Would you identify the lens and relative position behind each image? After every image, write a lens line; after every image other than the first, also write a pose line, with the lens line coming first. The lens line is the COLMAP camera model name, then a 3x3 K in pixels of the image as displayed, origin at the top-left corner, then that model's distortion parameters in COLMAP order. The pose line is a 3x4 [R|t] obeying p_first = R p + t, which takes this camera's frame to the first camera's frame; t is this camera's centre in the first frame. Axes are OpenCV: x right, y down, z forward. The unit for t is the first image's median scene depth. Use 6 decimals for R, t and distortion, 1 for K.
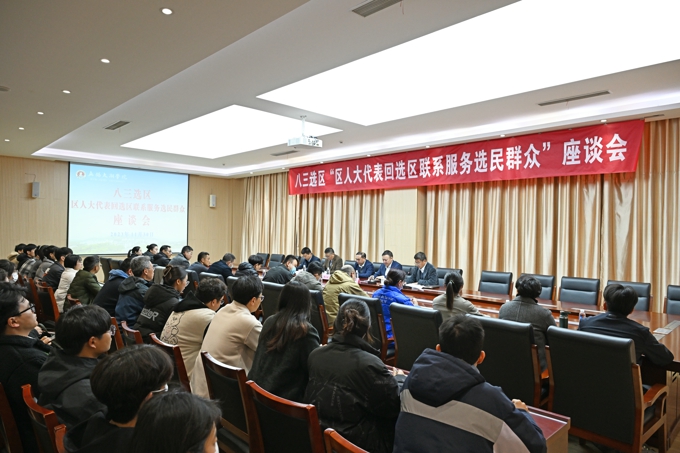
lens RADIAL K [[451.6, 0, 341.0], [0, 451.6, 238.1], [0, 0, 1]] dist [0.000269, 0.001526]
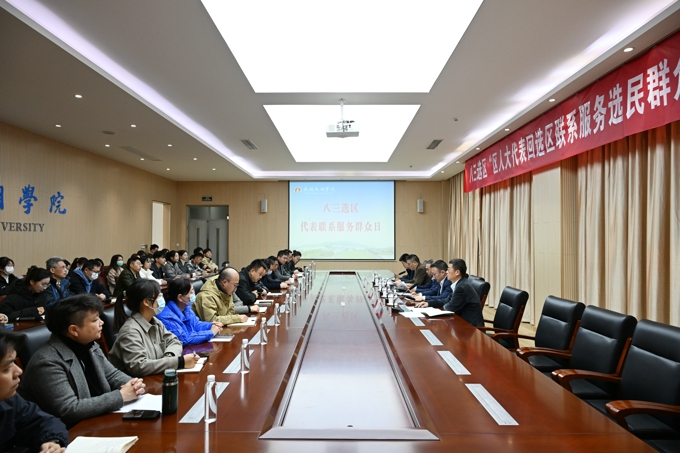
lens RADIAL K [[451.6, 0, 341.0], [0, 451.6, 238.1], [0, 0, 1]] dist [0.000269, 0.001526]
pose [[0.706609, -0.014666, -0.707452, 0.453253], [0.000610, 0.999797, -0.020117, 0.008654], [0.707604, 0.013783, 0.706475, 0.346300]]
